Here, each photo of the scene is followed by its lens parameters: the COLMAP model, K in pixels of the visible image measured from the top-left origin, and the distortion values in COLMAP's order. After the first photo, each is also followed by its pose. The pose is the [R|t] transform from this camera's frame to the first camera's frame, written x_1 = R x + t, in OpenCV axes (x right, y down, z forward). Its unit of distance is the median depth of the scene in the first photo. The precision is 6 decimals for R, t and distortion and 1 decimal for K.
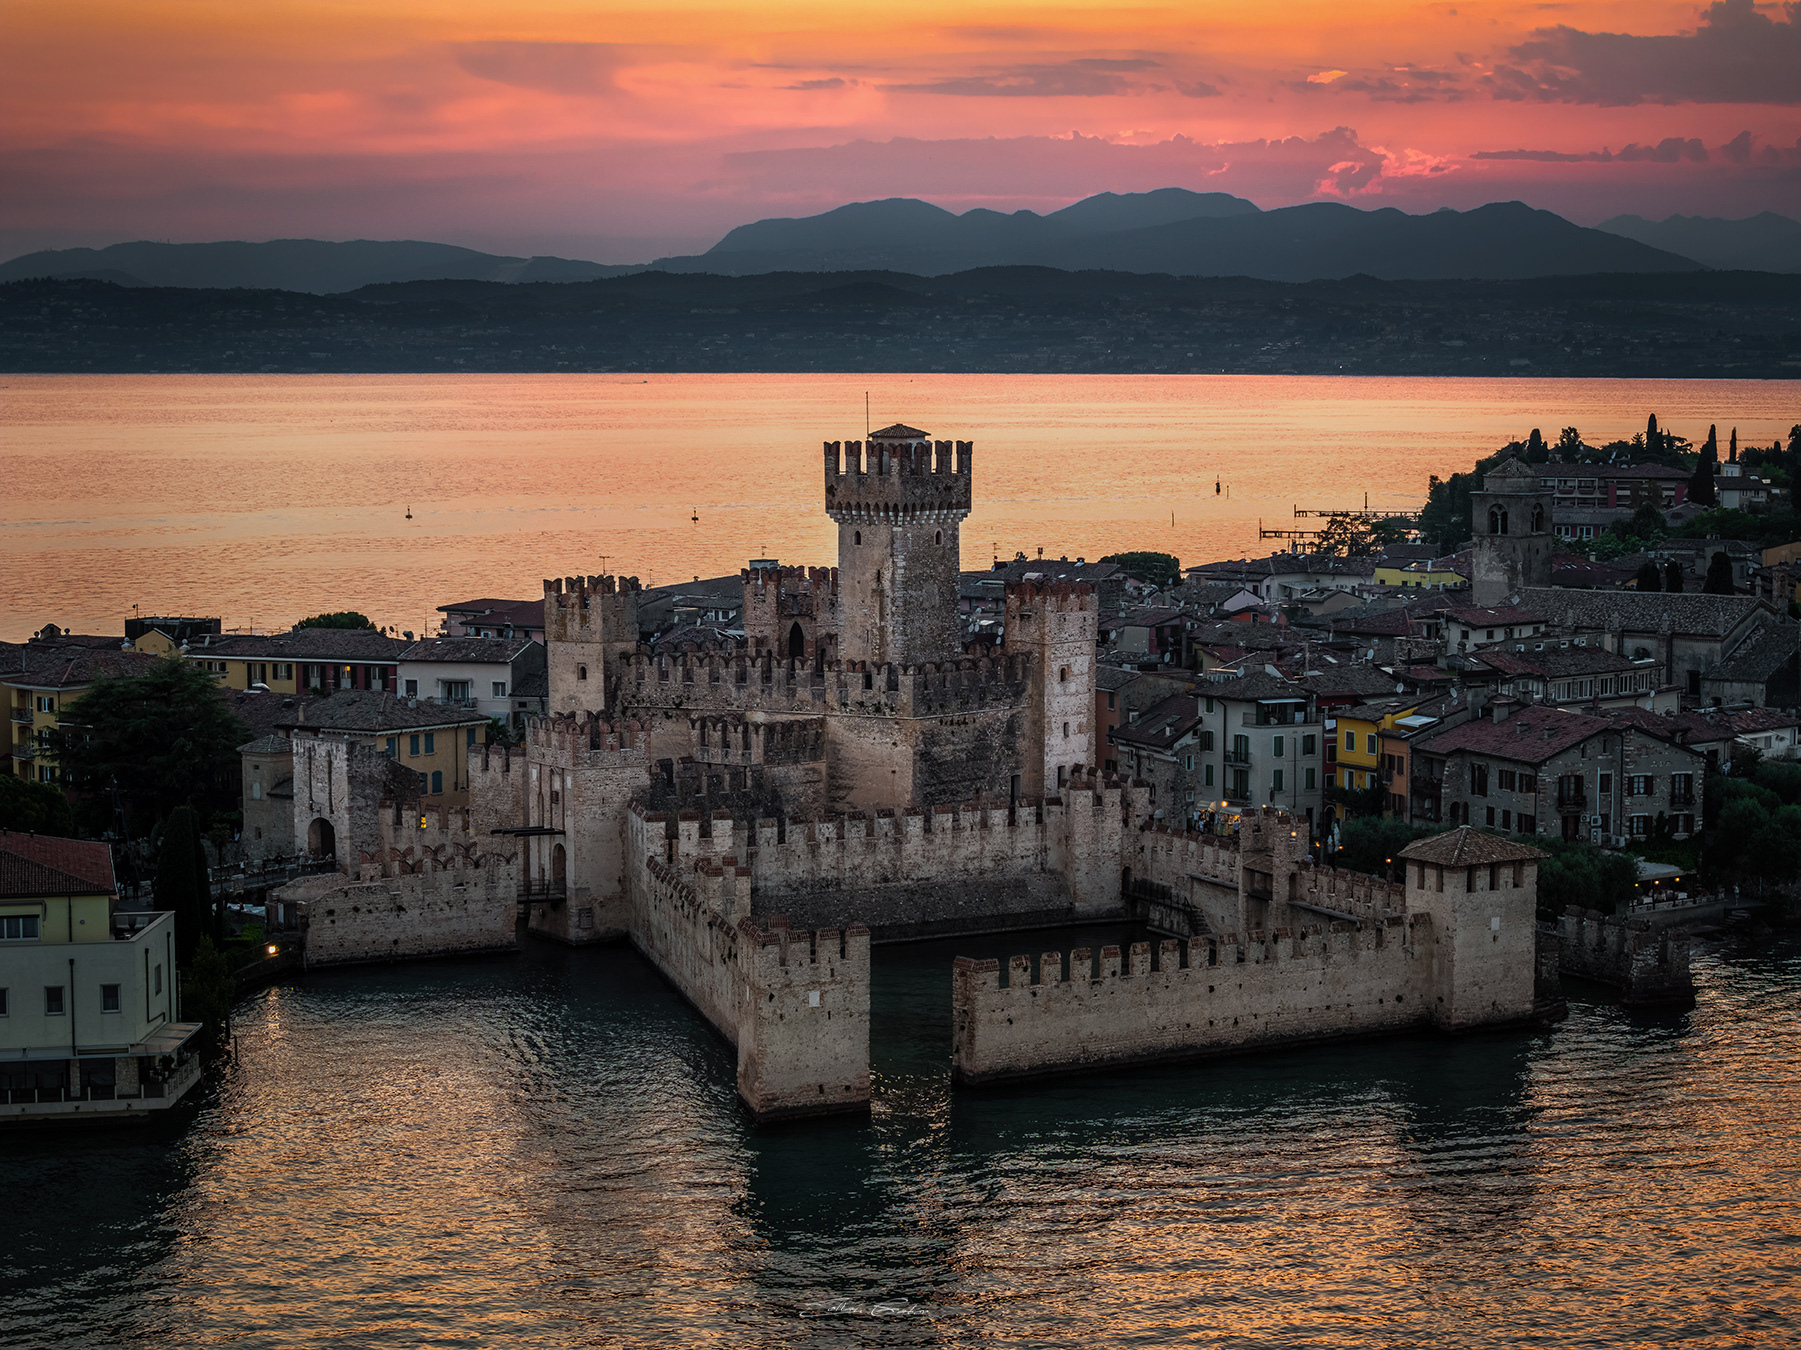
lens RADIAL K [[3818.2, 0, 970.7], [0, 3818.2, 720.8], [0, 0, 1]] dist [-0.076240, 0.264154]
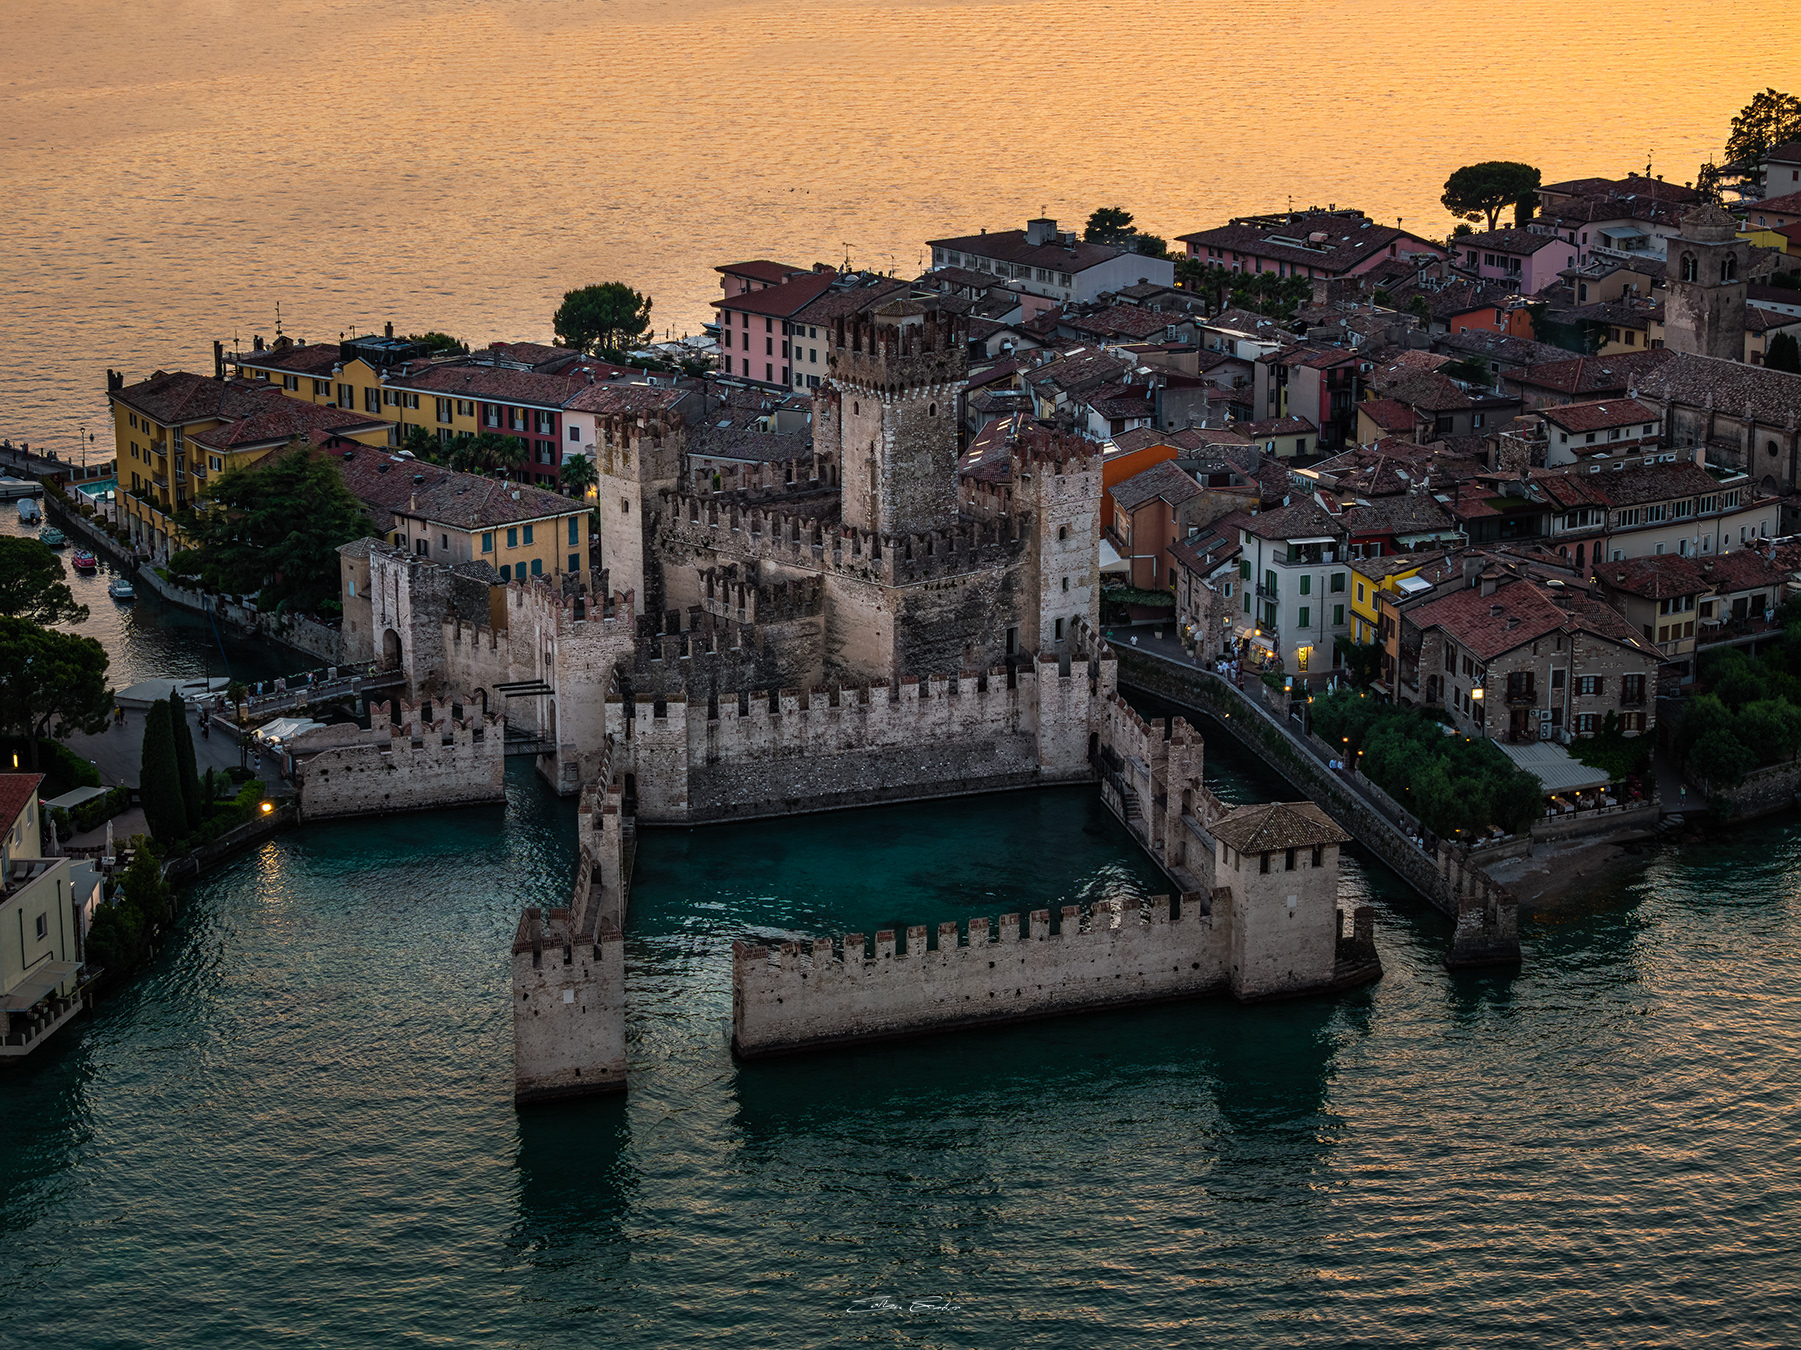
lens RADIAL K [[3947.6, 0, 900.5], [0, 3947.6, 675.0], [0, 0, 1]] dist [-0.060657, -0.070702]
pose [[0.975581, 0.056135, -0.212347, 0.219476], [-0.018670, 0.984484, 0.174479, -0.166851], [0.218846, -0.166254, 0.961492, -0.058580]]
